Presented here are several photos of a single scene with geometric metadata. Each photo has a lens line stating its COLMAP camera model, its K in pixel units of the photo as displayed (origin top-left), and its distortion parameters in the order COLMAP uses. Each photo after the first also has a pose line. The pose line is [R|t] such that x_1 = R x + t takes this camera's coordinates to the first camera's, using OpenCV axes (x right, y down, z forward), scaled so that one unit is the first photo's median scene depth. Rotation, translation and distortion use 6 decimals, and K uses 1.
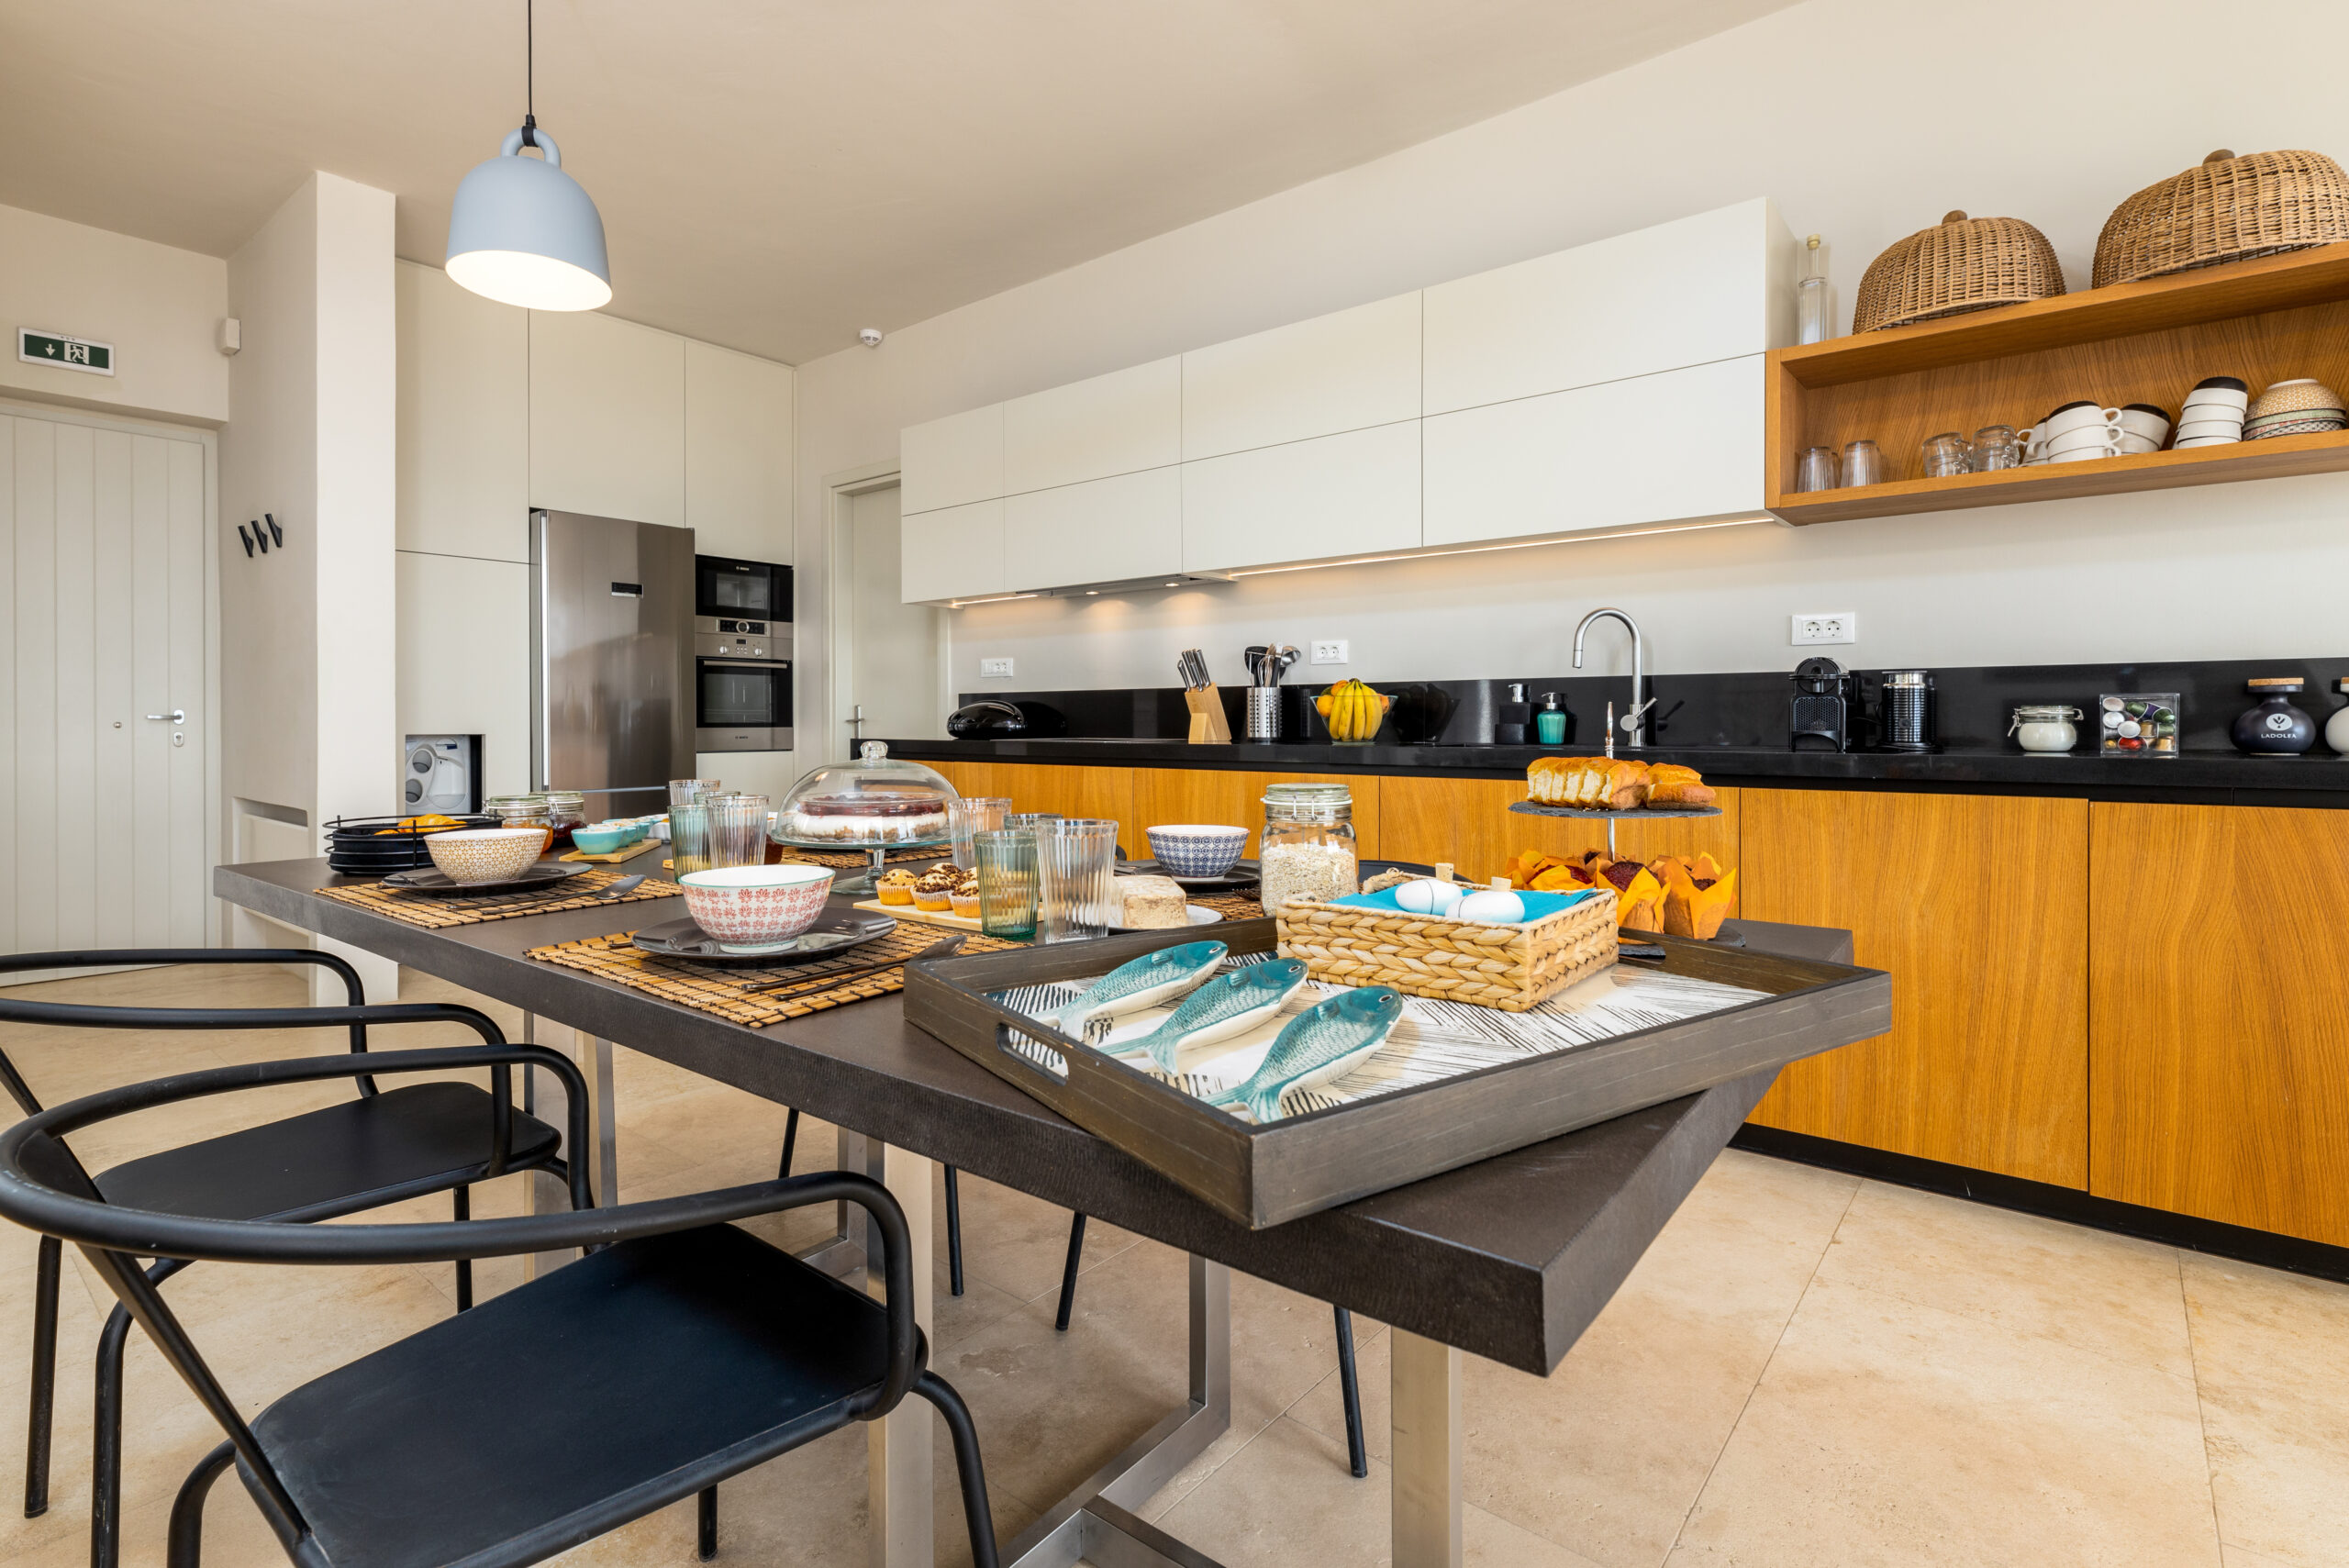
lens RADIAL K [[1102.2, 0, 1159.9], [0, 1102.2, 731.6], [0, 0, 1]] dist [-0.003867, -0.000003]
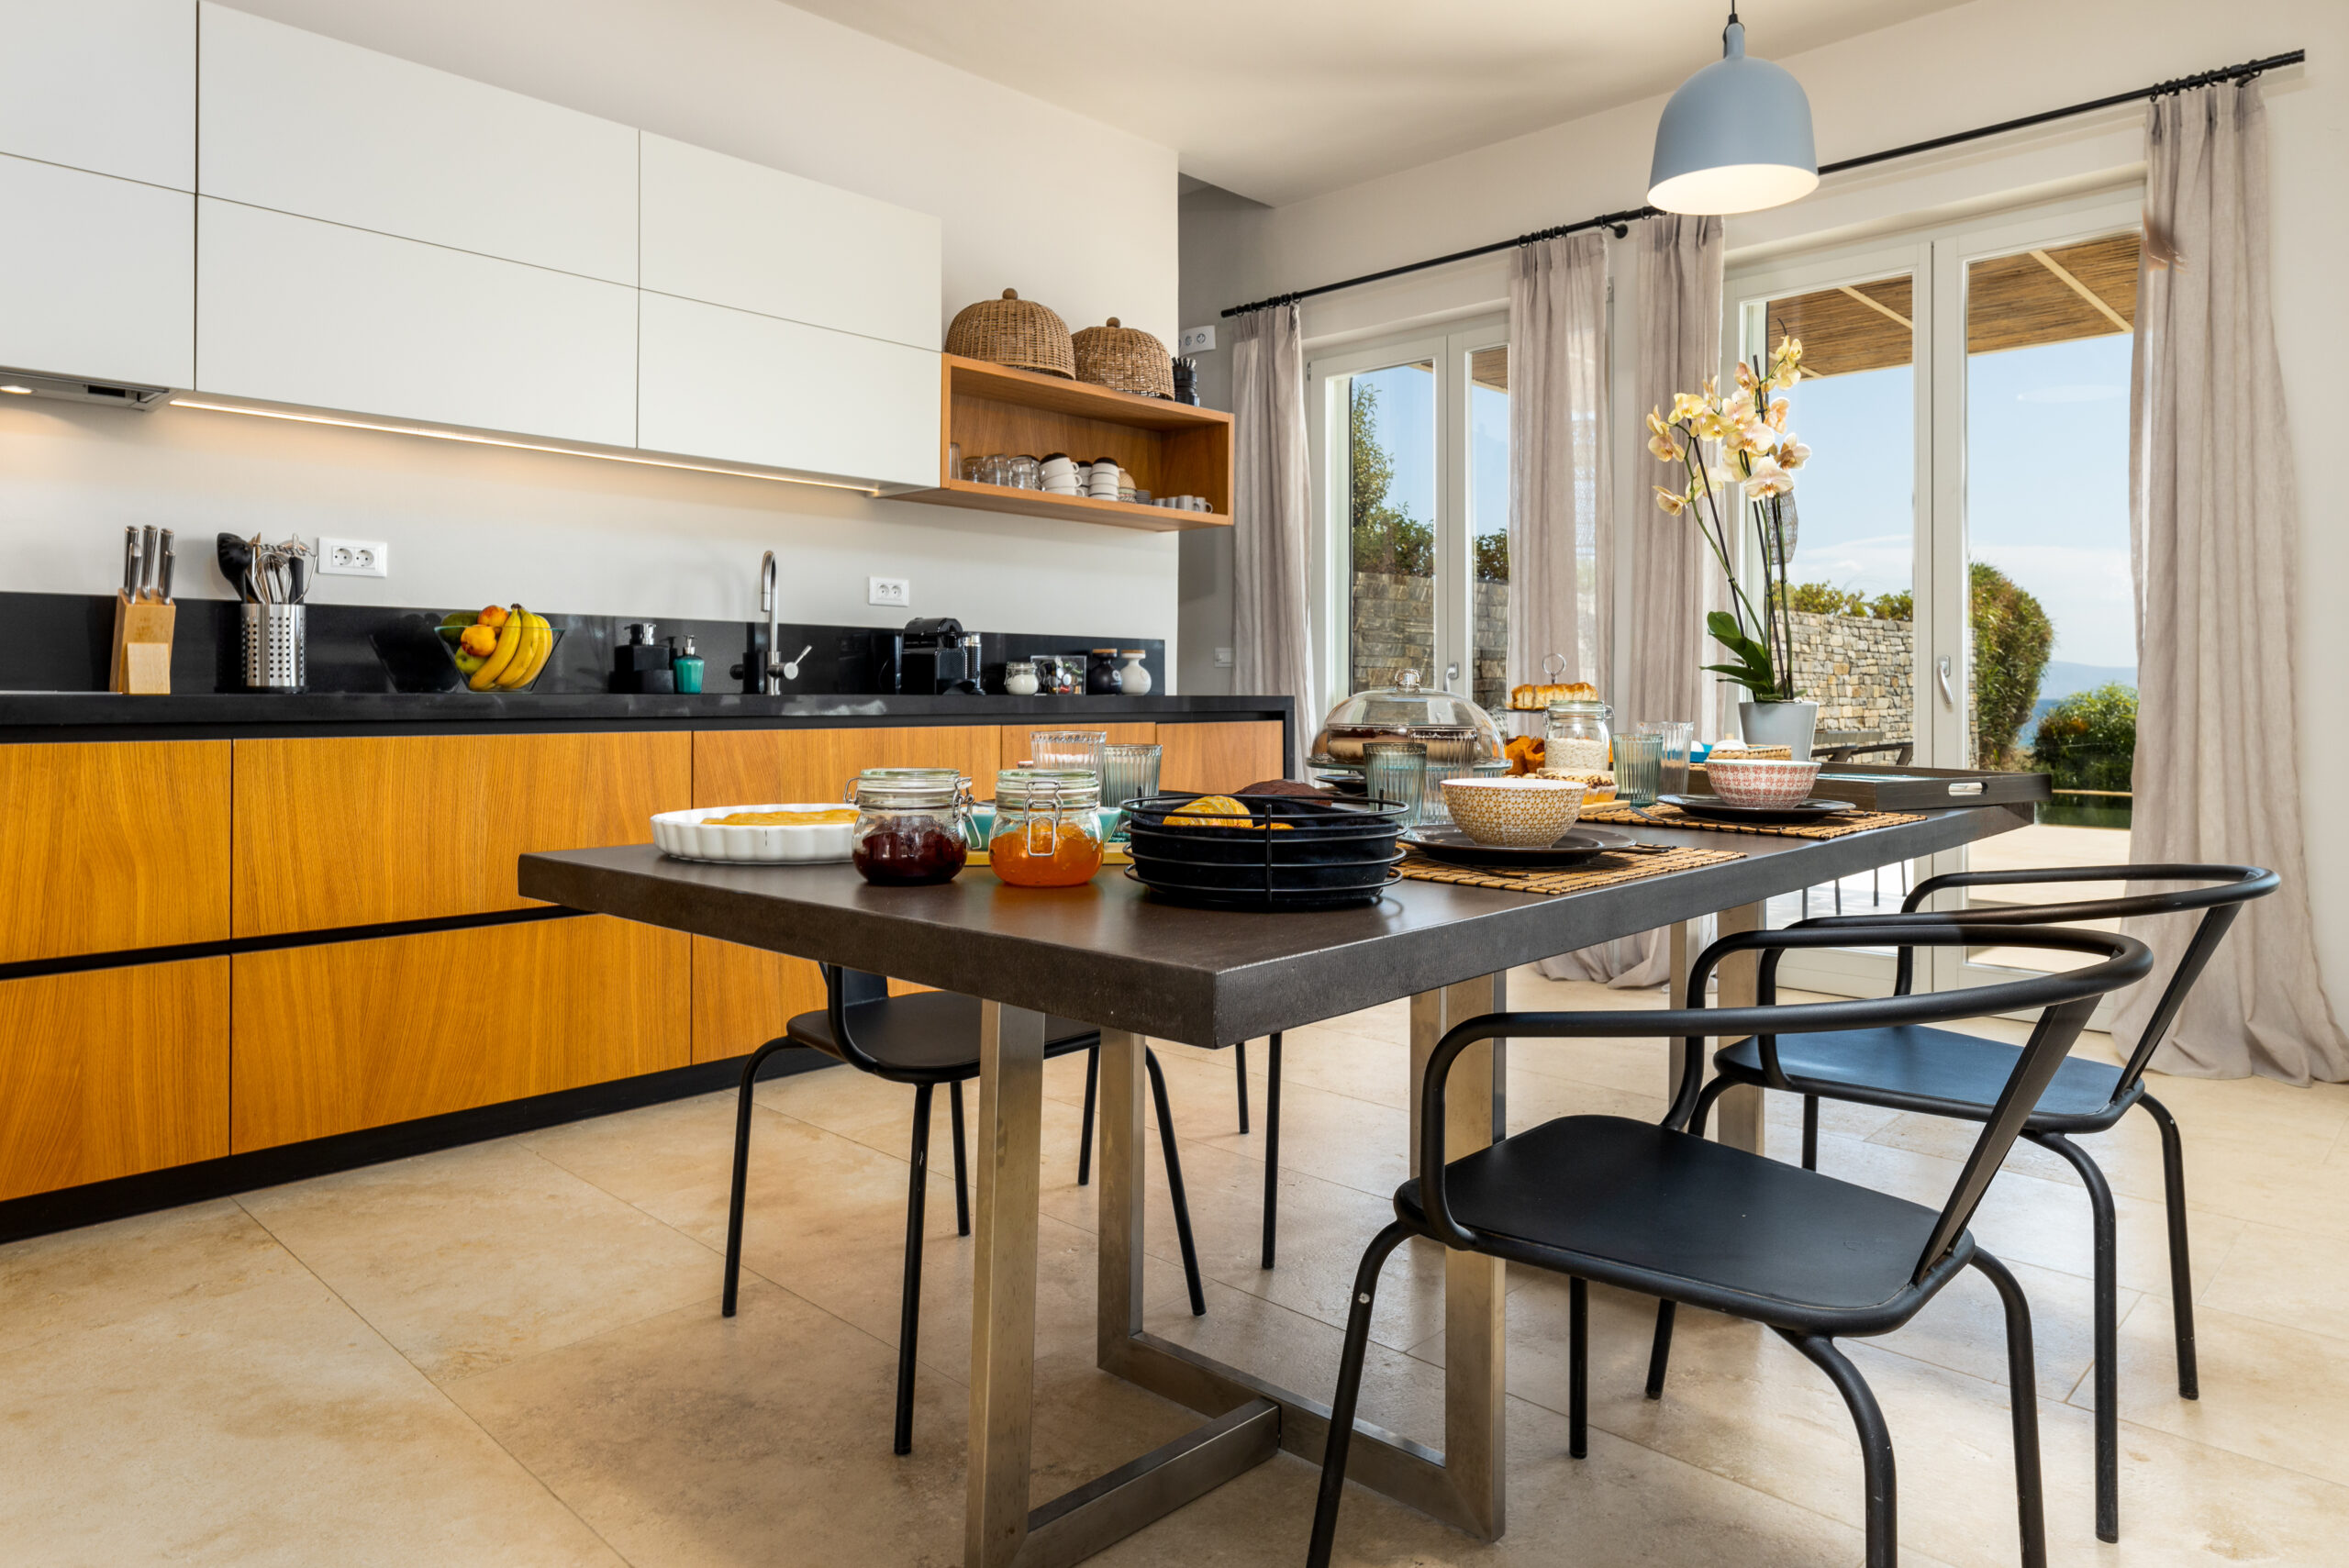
lens RADIAL K [[1436.9, 0, 1168.9], [0, 1436.9, 768.4], [0, 0, 1]] dist [0.001542, 0.000494]
pose [[0.084146, -0.055663, 0.994898, -0.880357], [-0.001079, 0.998433, 0.055952, 0.007521], [-0.996453, -0.005781, 0.083954, 0.571397]]
